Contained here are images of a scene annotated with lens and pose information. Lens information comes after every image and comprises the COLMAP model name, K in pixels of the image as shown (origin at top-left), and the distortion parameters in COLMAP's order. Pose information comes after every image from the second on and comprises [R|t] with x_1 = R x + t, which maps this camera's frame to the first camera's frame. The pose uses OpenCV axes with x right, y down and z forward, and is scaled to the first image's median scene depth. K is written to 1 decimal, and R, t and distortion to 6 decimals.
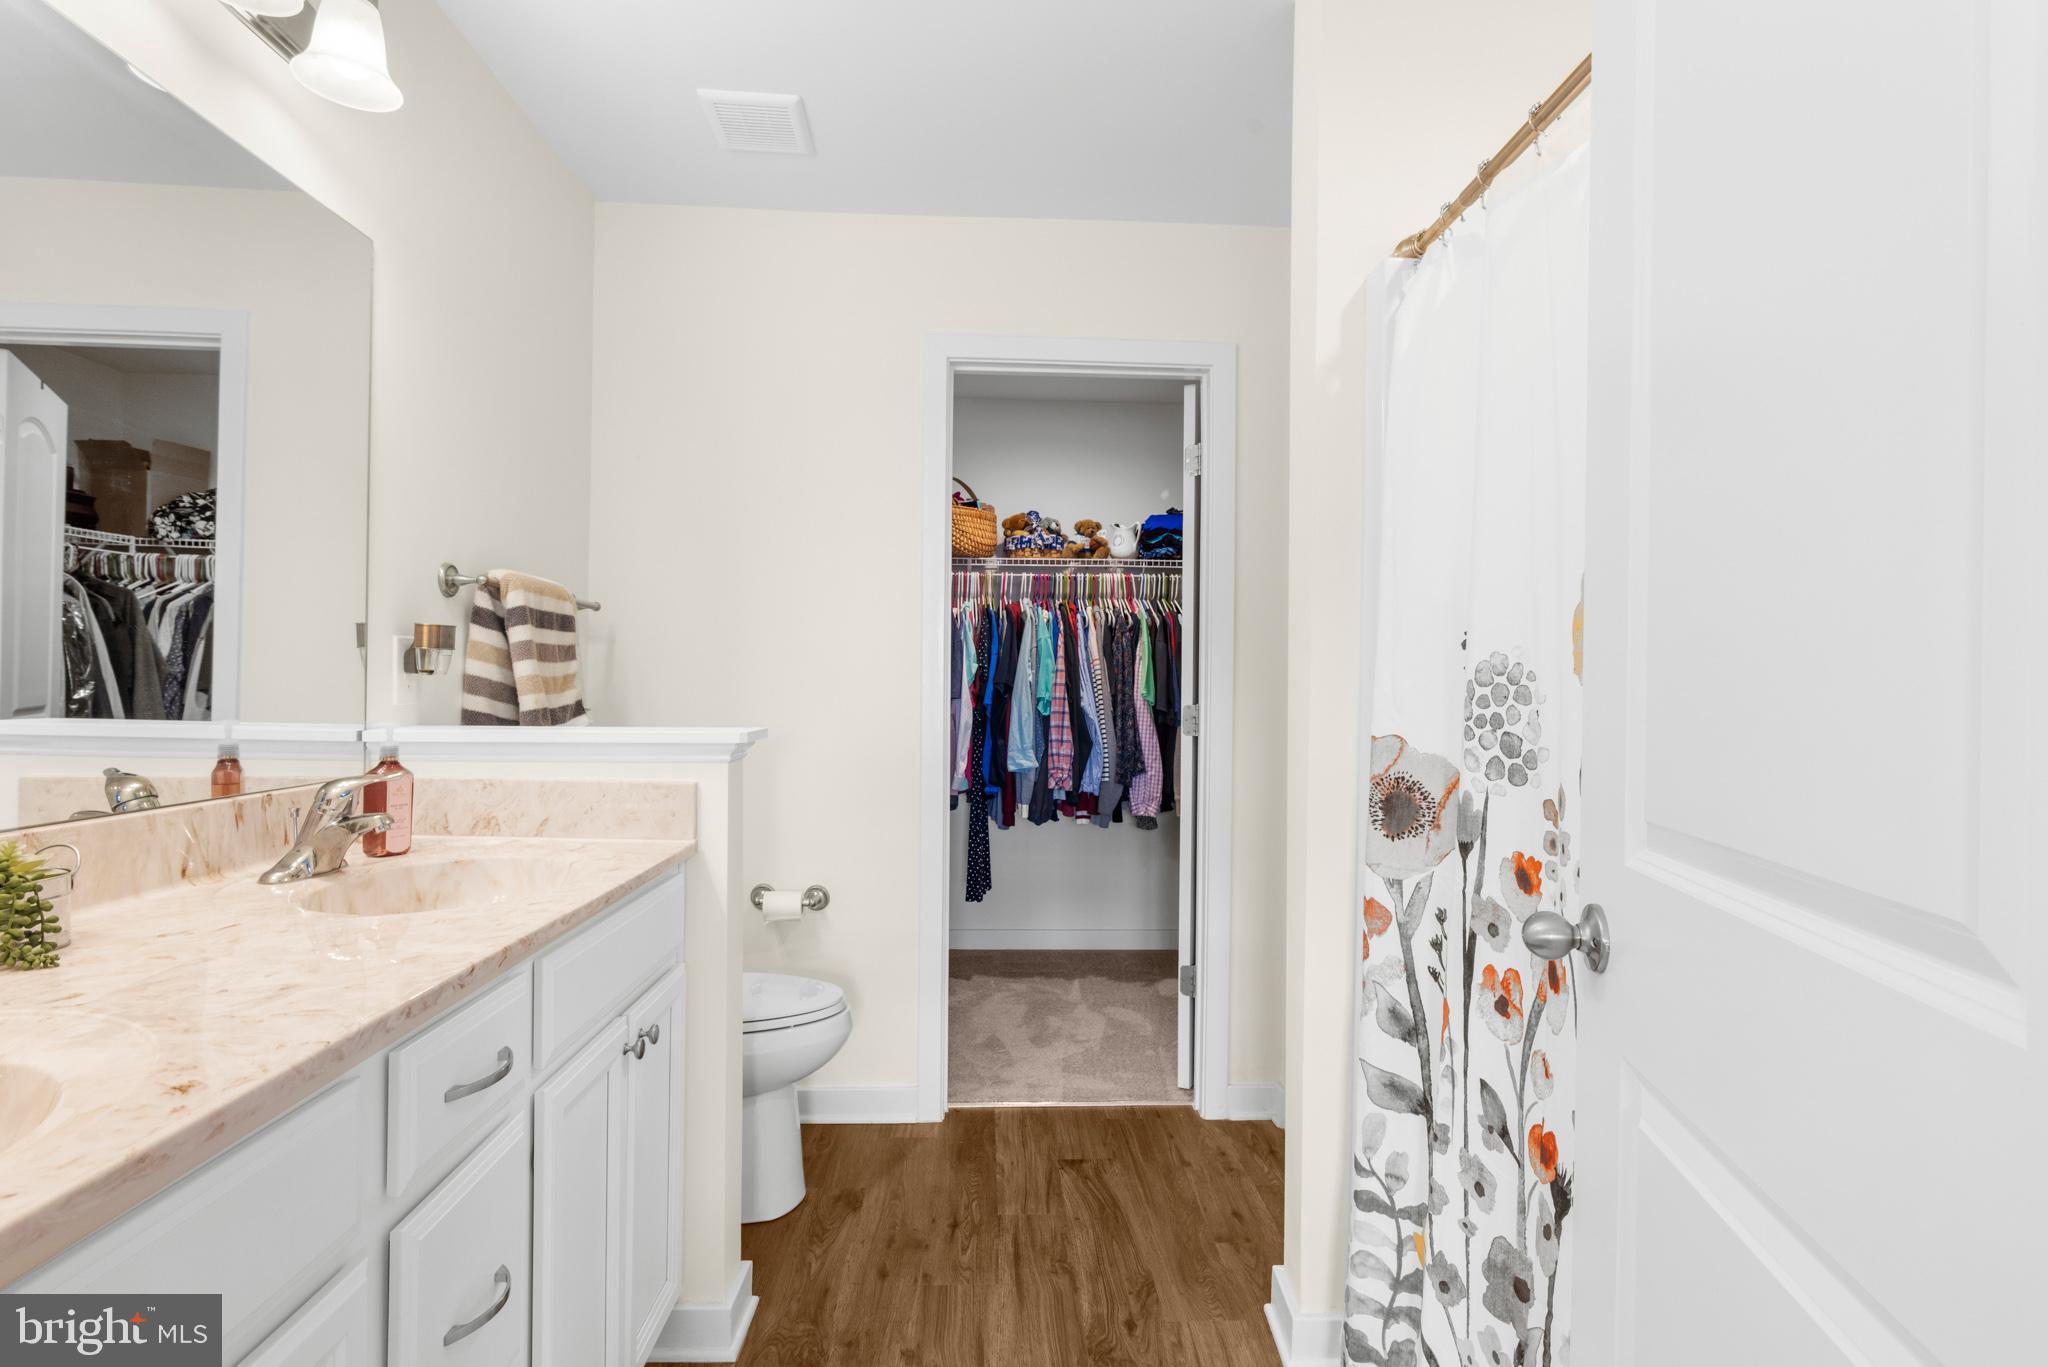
lens RADIAL K [[1037.8, 0, 1034.5], [0, 1037.8, 682.3], [0, 0, 1]] dist [-0.002111, 0.000669]
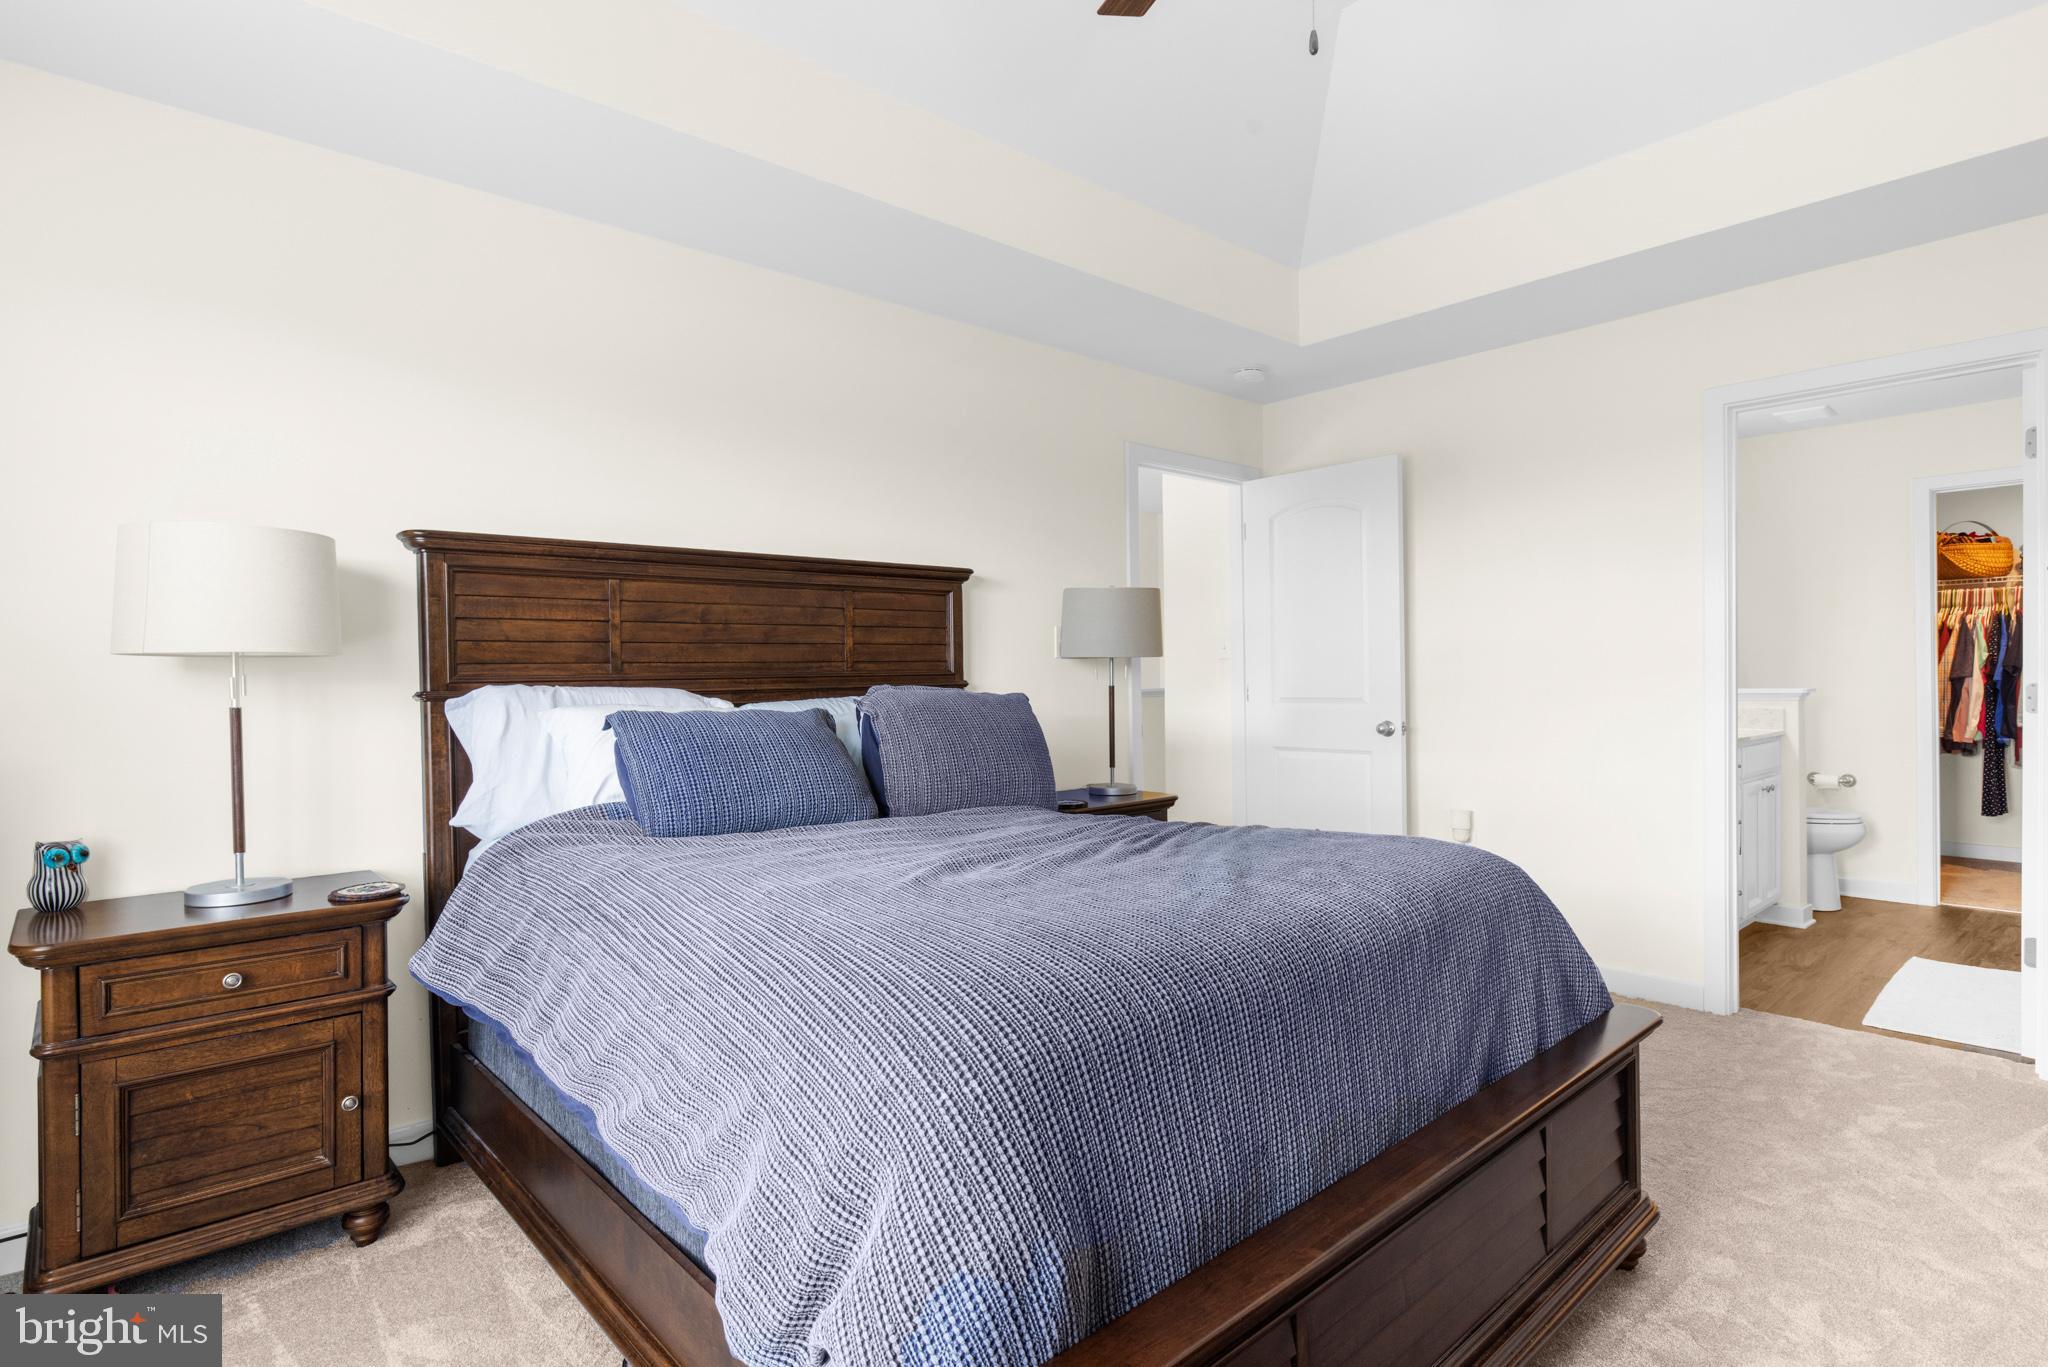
lens RADIAL K [[1037.8, 0, 1034.5], [0, 1037.8, 682.3], [0, 0, 1]] dist [-0.002111, 0.000669]
pose [[0.627099, -0.007196, -0.778906, 0.240791], [0.016313, 0.999859, 0.003897, -0.003969], [0.778769, -0.015150, 0.627128, -0.967657]]
